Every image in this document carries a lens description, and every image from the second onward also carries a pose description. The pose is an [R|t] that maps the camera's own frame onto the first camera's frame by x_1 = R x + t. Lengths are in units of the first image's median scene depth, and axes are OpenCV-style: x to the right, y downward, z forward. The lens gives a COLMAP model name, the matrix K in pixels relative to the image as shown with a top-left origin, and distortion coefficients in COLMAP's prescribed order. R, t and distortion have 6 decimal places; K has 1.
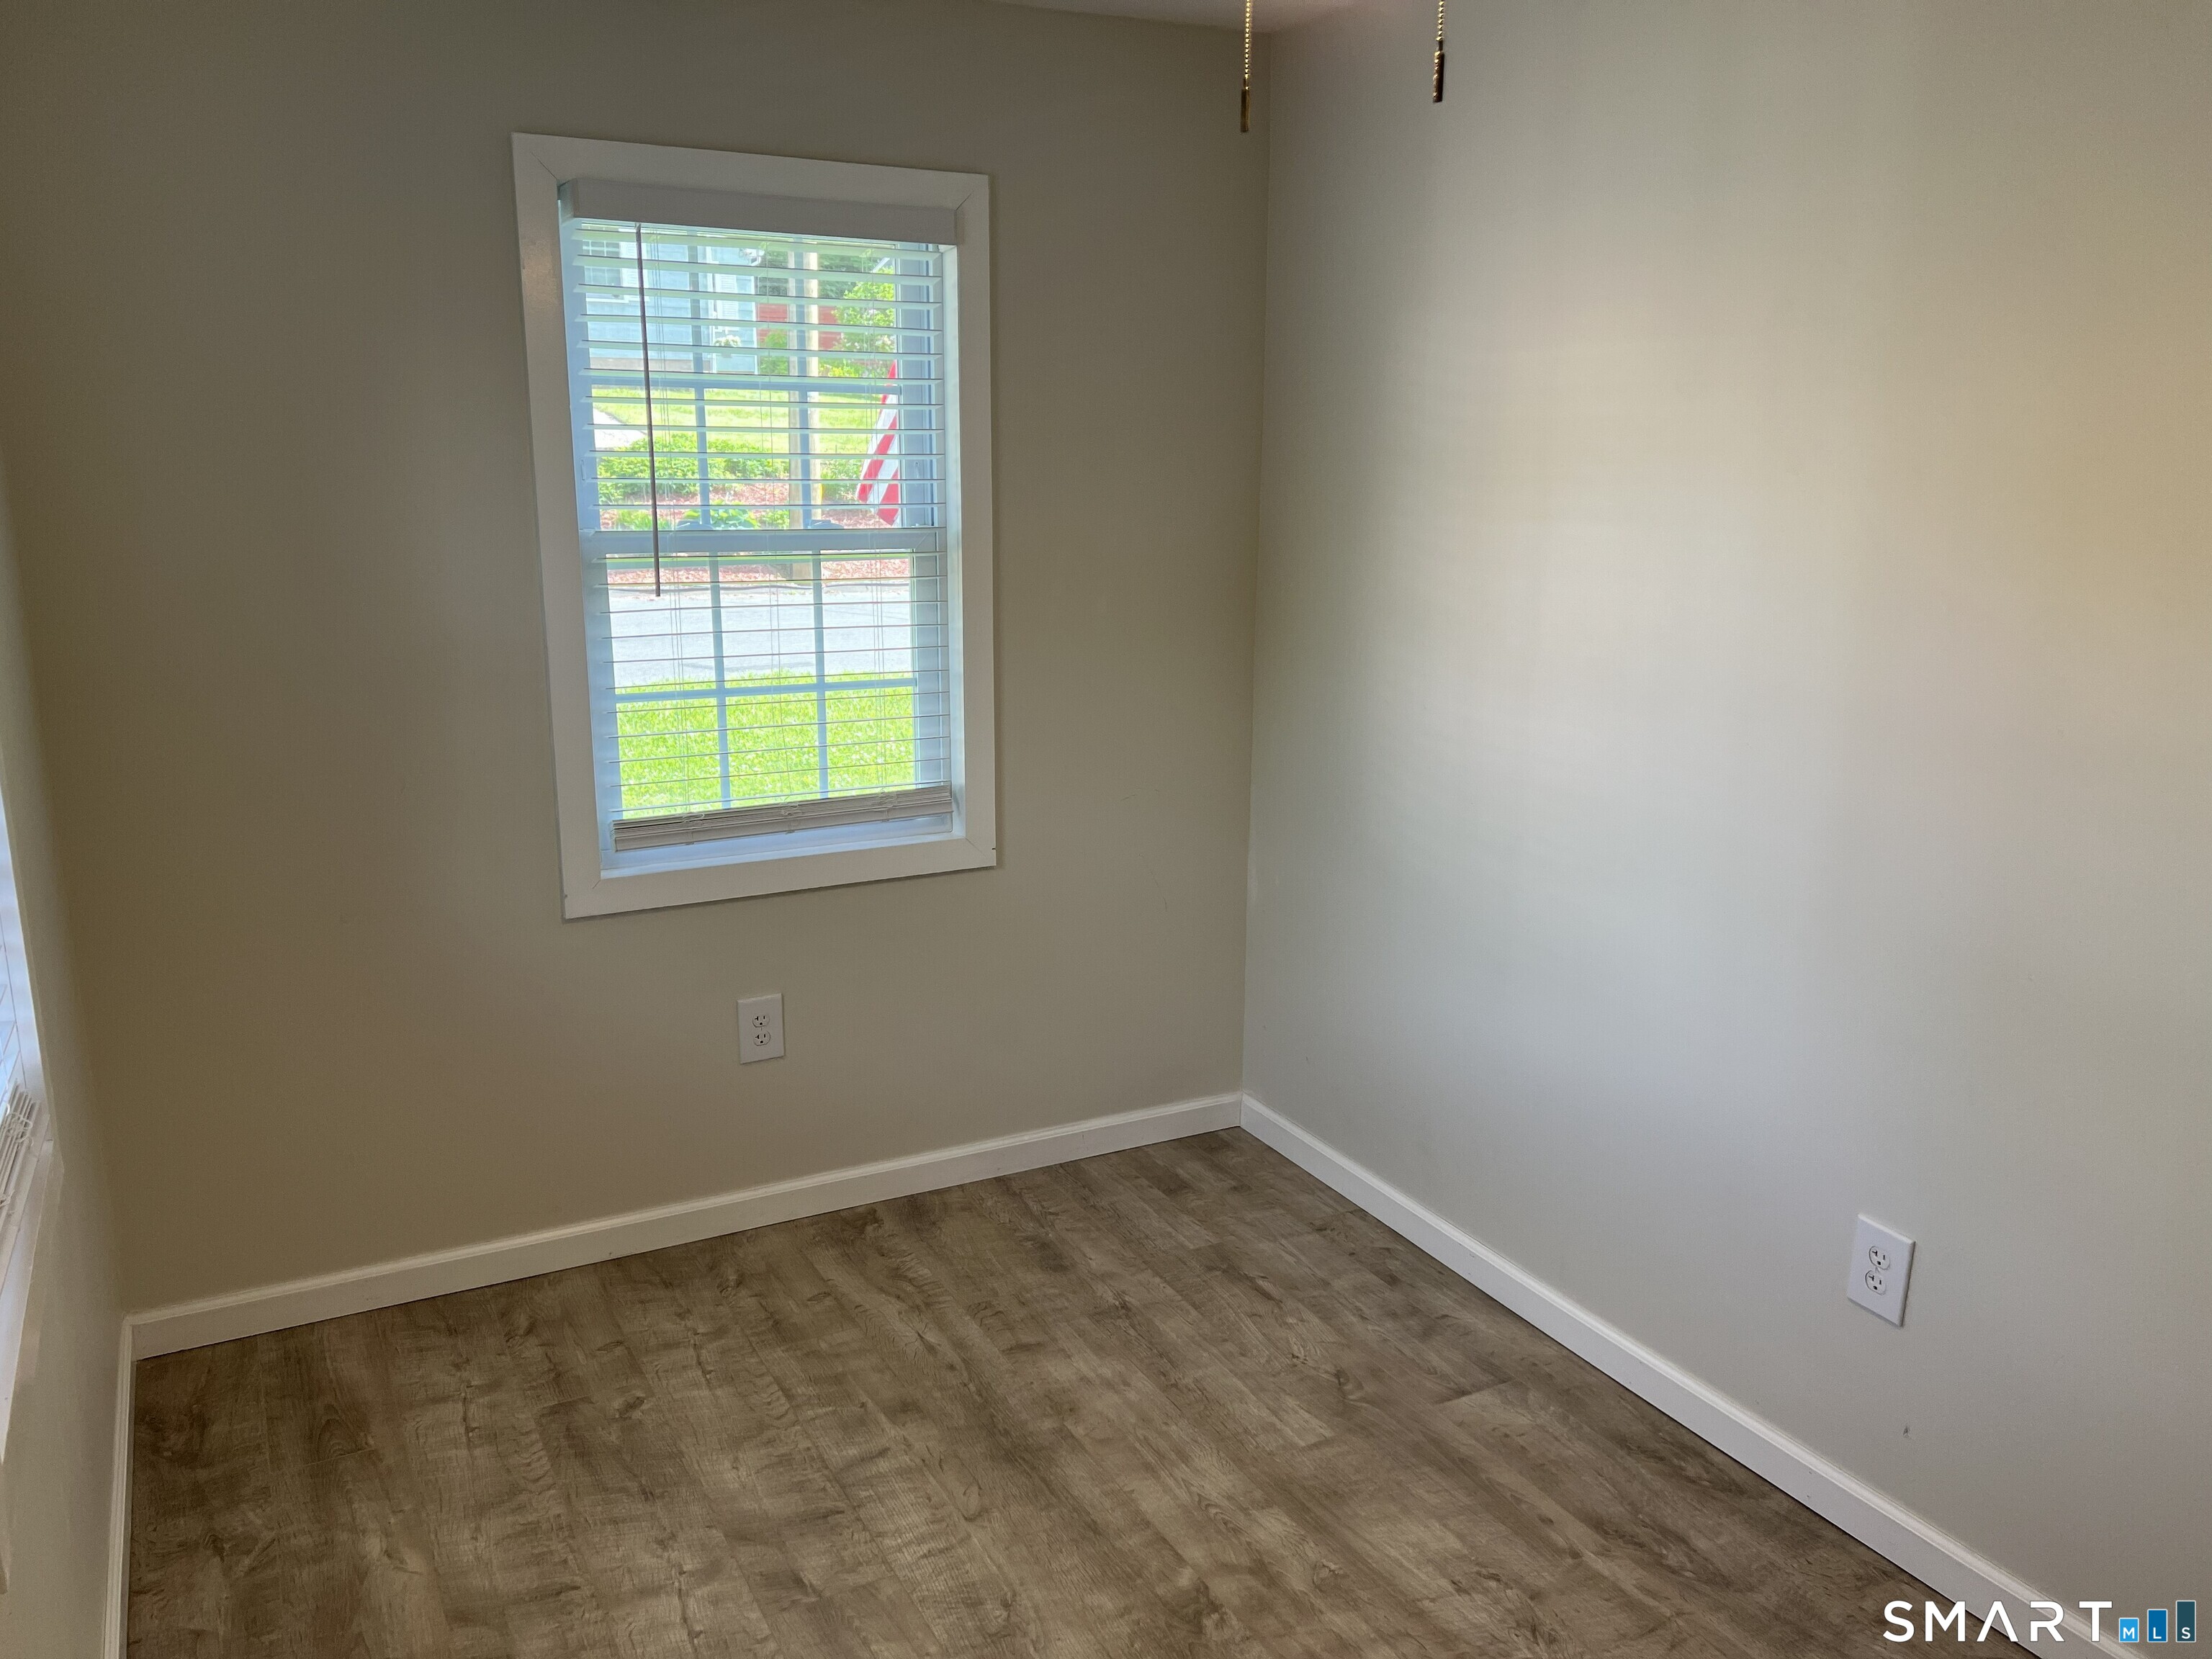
lens RADIAL K [[1696.2, 0, 1122.7], [0, 1696.2, 844.5], [0, 0, 1]] dist [0.030218, -0.031286]
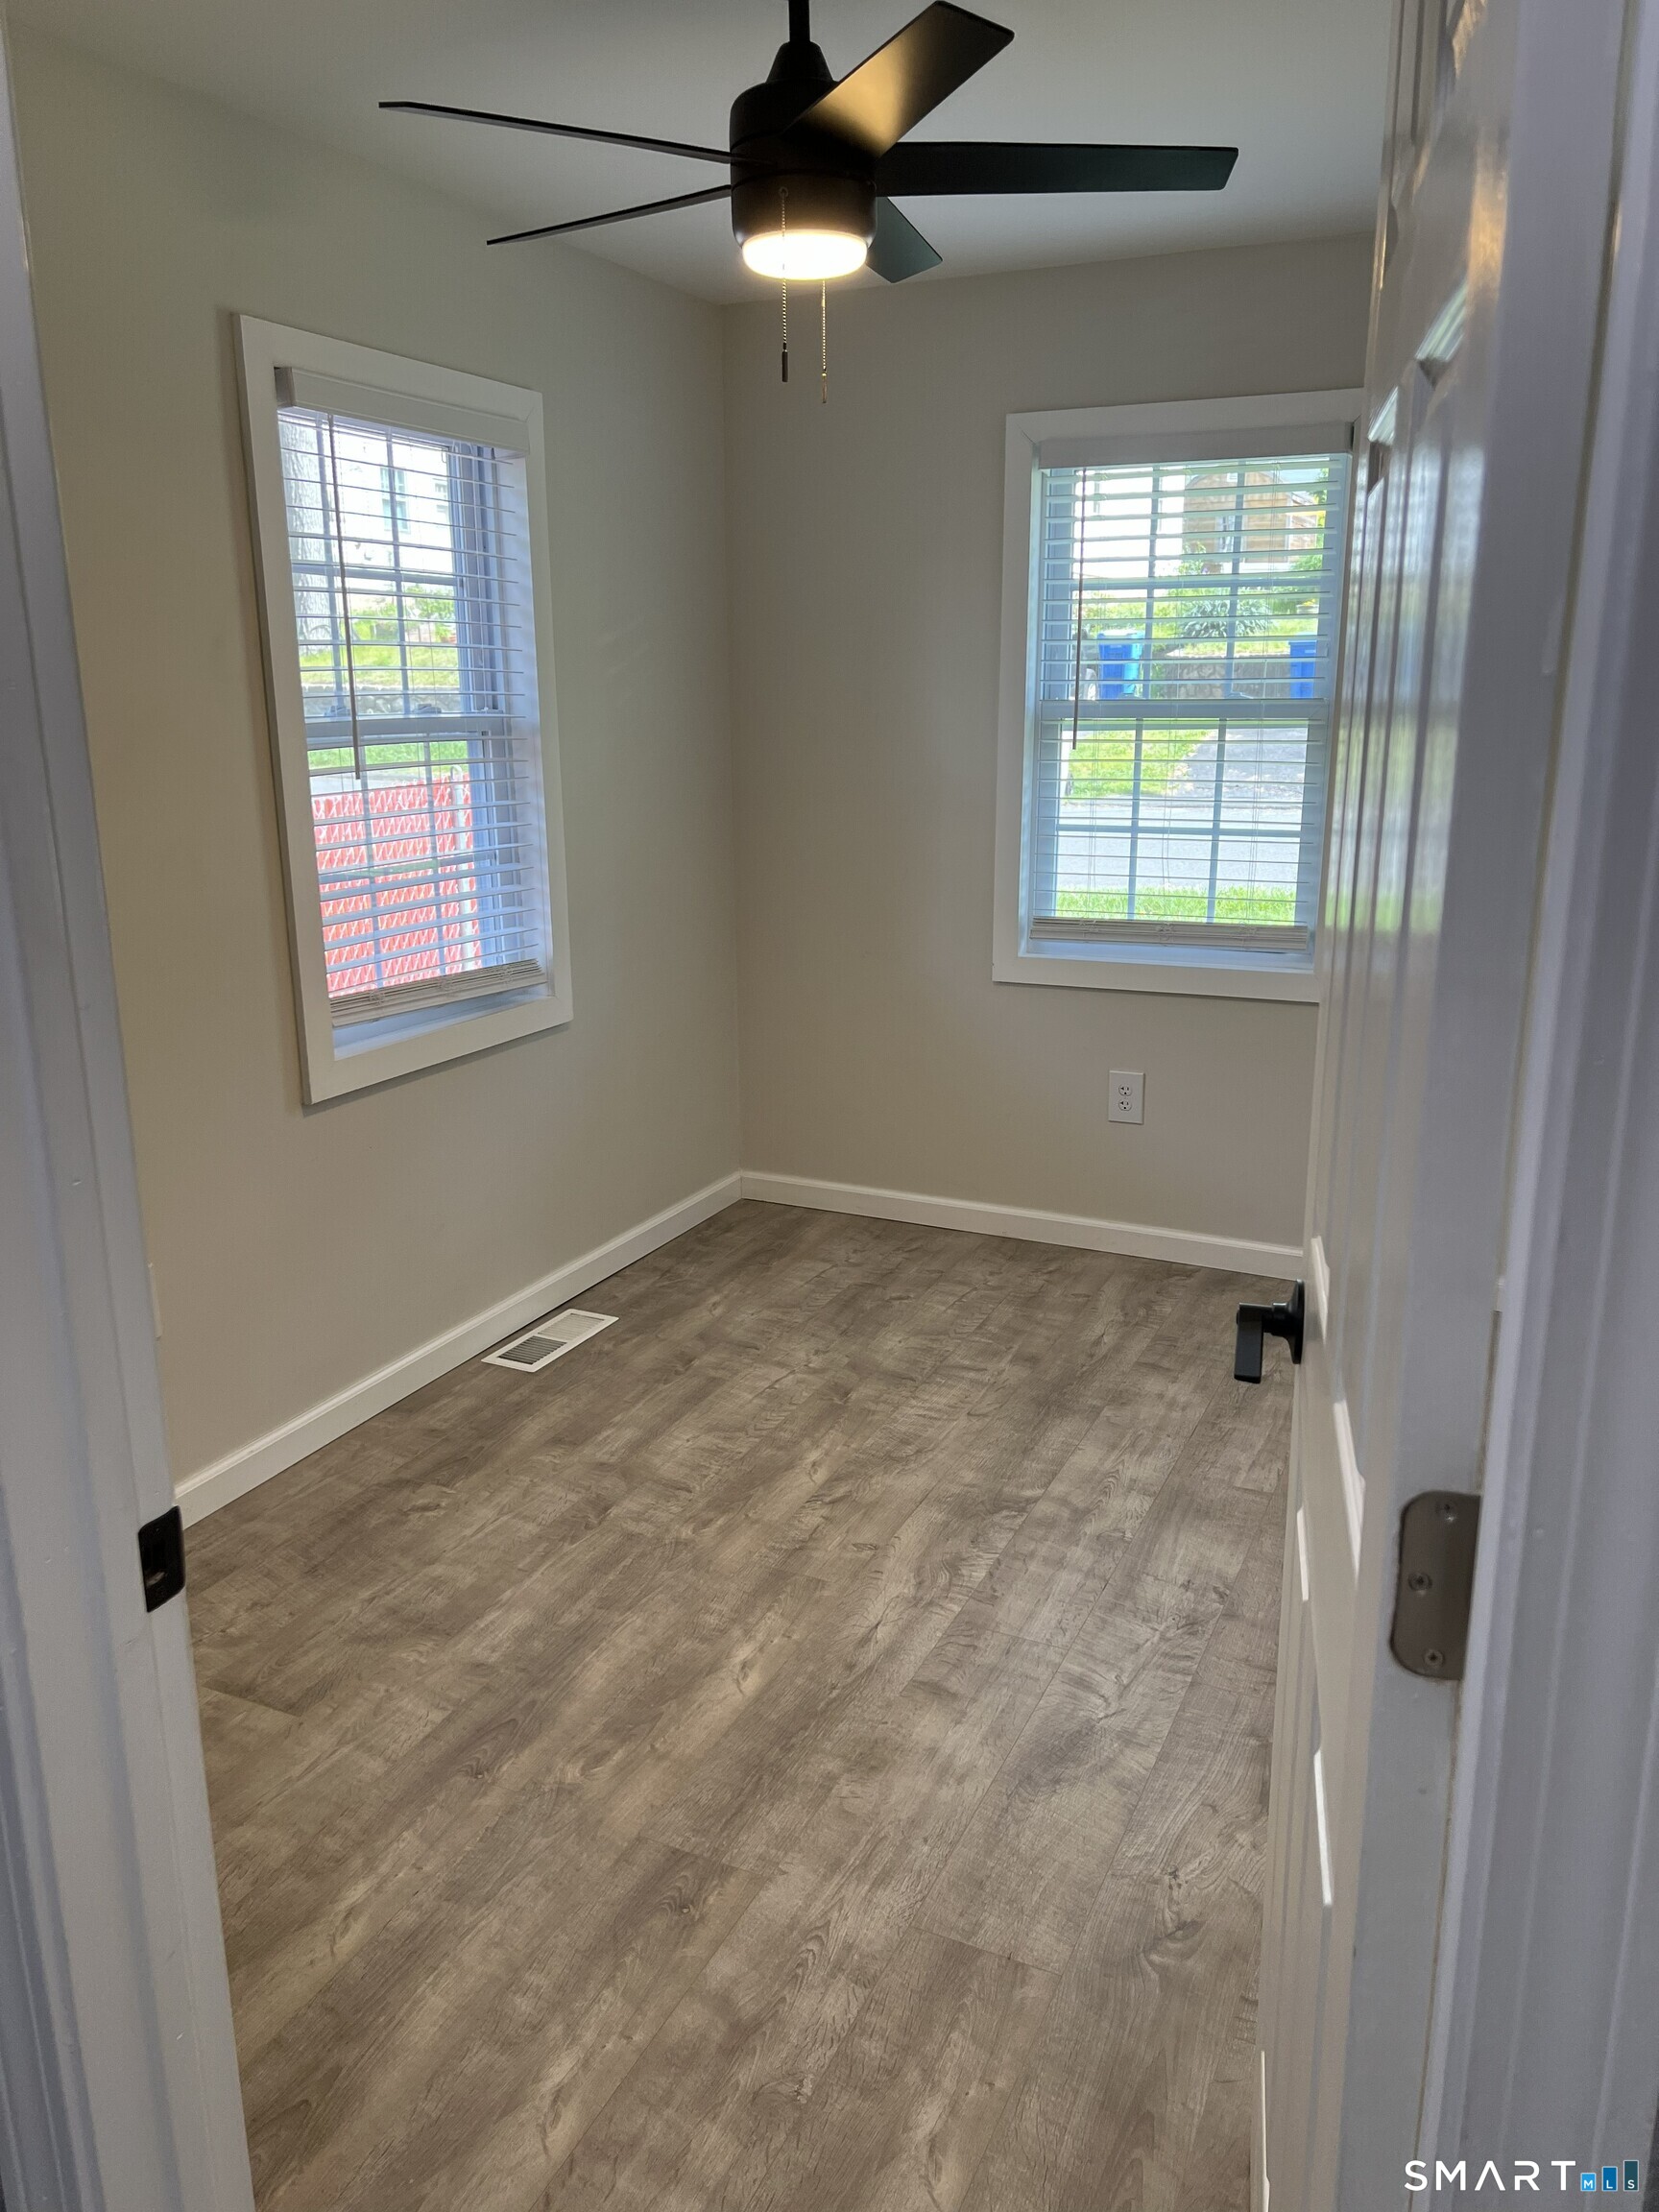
lens RADIAL K [[1687.6, 0, 829.8], [0, 1687.6, 1138.0], [0, 0, 1]] dist [0.058271, -0.002883]
pose [[0.591052, 0.207284, -0.779545, 0.790952], [-0.180920, 0.975863, 0.122312, 0.027001], [0.786082, 0.068742, 0.614288, 0.047141]]
